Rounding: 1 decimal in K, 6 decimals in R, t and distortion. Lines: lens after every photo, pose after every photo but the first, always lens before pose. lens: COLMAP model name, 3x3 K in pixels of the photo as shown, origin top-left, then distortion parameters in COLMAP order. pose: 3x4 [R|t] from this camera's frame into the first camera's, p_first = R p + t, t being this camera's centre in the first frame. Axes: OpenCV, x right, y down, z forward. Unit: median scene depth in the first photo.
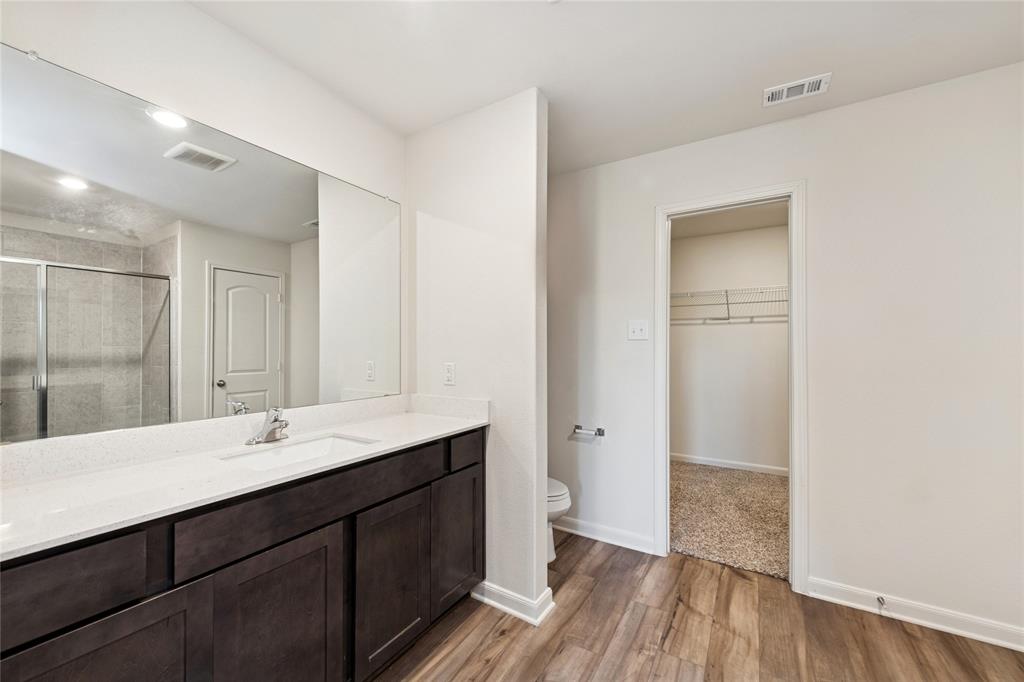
lens RADIAL K [[402.6, 0, 506.0], [0, 402.6, 343.0], [0, 0, 1]] dist [-0.000813, -0.000614]
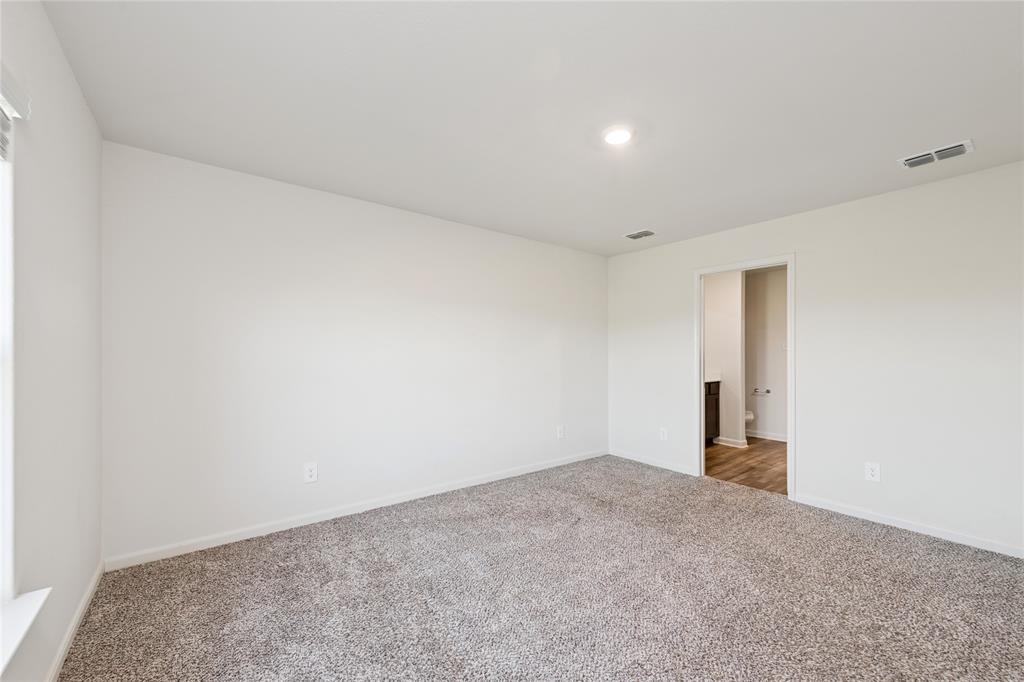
lens RADIAL K [[402.6, 0, 509.5], [0, 402.6, 343.6], [0, 0, 1]] dist [-0.000813, -0.000614]
pose [[0.935367, -0.007669, -0.353595, -0.350142], [0.006968, 0.999970, -0.003254, -0.049197], [0.353610, 0.000580, 0.935393, -1.766971]]
